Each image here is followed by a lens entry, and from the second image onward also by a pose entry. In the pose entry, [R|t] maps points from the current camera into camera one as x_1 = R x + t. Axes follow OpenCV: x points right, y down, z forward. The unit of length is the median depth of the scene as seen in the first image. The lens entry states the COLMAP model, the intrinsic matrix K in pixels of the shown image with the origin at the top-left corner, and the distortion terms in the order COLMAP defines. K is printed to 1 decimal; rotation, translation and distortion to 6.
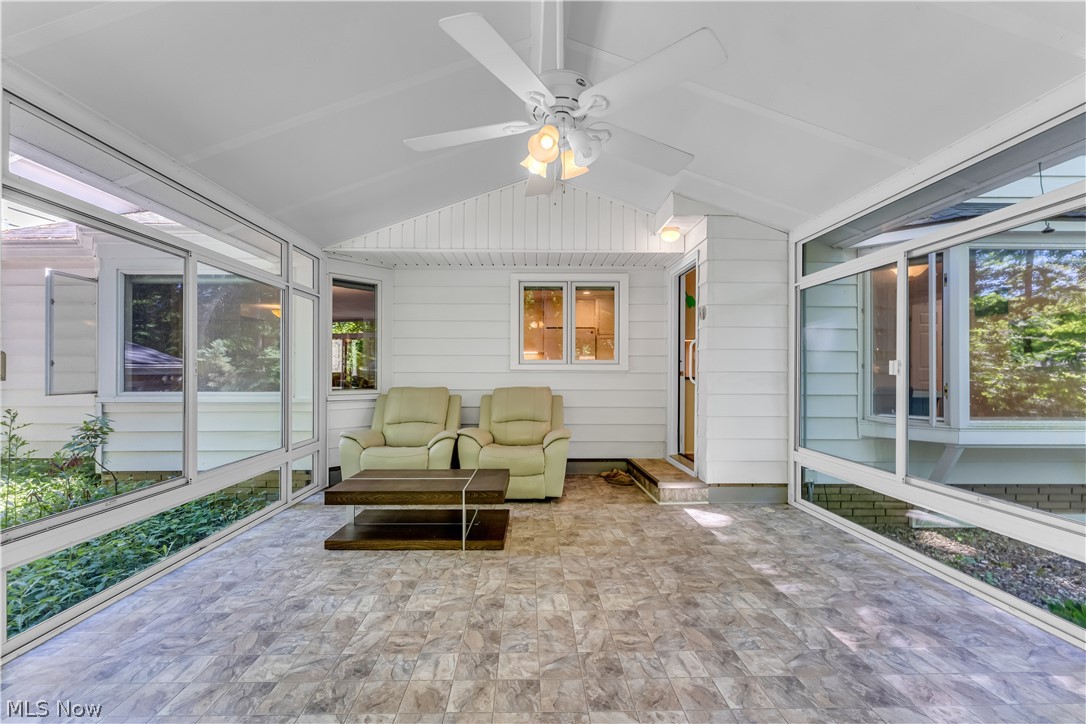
lens RADIAL K [[444.7, 0, 540.3], [0, 444.7, 369.7], [0, 0, 1]] dist [0.000341, -0.000086]
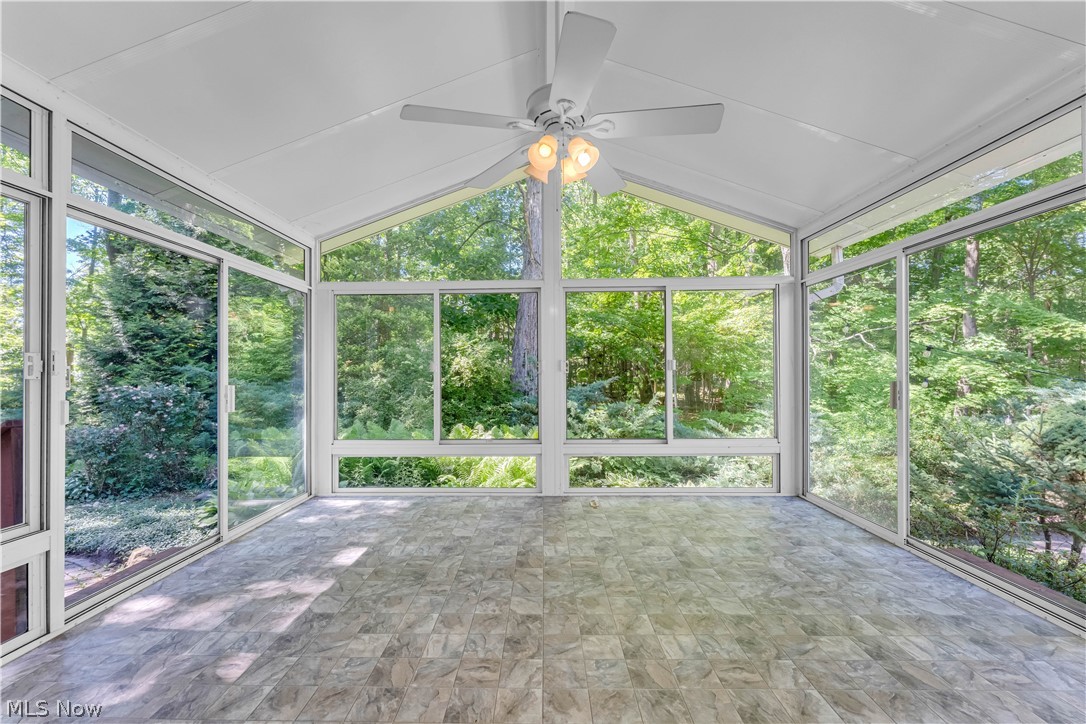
lens RADIAL K [[444.7, 0, 541.1], [0, 444.7, 365.6], [0, 0, 1]] dist [0.000341, -0.000086]
pose [[-0.999324, 0.004498, 0.036485, 0.052093], [0.003973, 0.999888, -0.014437, 0.017295], [-0.036546, -0.014282, -0.999230, 2.034239]]
